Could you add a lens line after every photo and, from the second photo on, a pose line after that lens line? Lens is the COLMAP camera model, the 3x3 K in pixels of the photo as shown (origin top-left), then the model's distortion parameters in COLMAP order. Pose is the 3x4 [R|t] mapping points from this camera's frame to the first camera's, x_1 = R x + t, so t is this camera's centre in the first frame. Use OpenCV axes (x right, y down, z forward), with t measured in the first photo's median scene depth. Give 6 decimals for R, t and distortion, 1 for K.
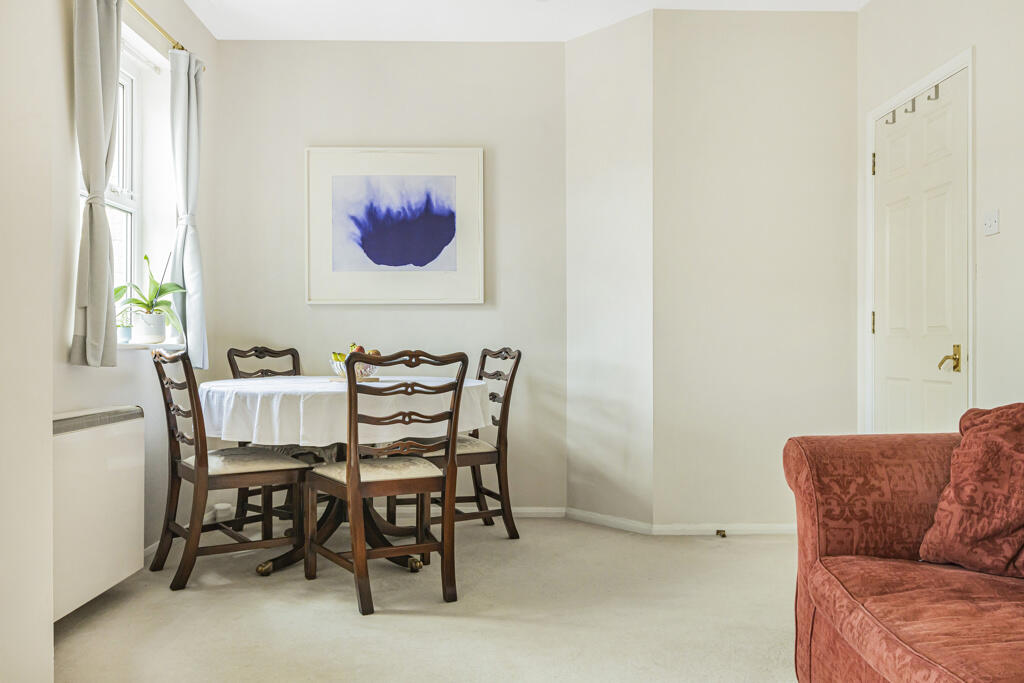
lens RADIAL K [[817.3, 0, 513.7], [0, 817.3, 343.7], [0, 0, 1]] dist [0.009302, -0.016270]
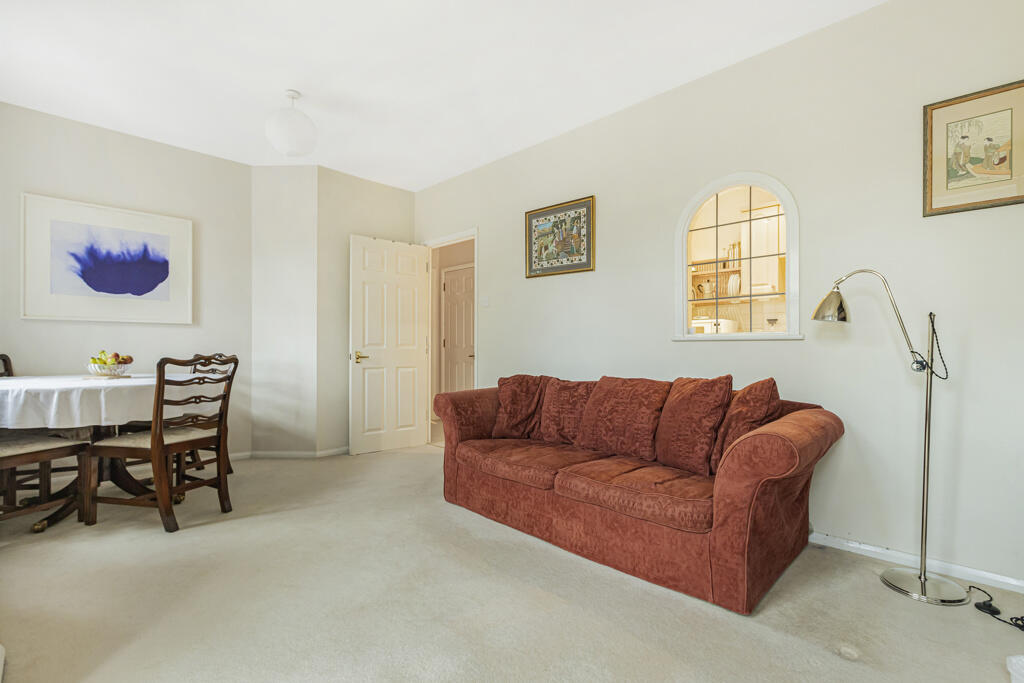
lens RADIAL K [[483.5, 0, 513.8], [0, 483.5, 343.9], [0, 0, 1]] dist [0.000669, -0.000857]
pose [[0.708307, 0.009319, 0.705843, -0.343613], [-0.003537, 0.999947, -0.009653, -0.007821], [-0.705896, 0.004341, 0.708303, -0.069495]]
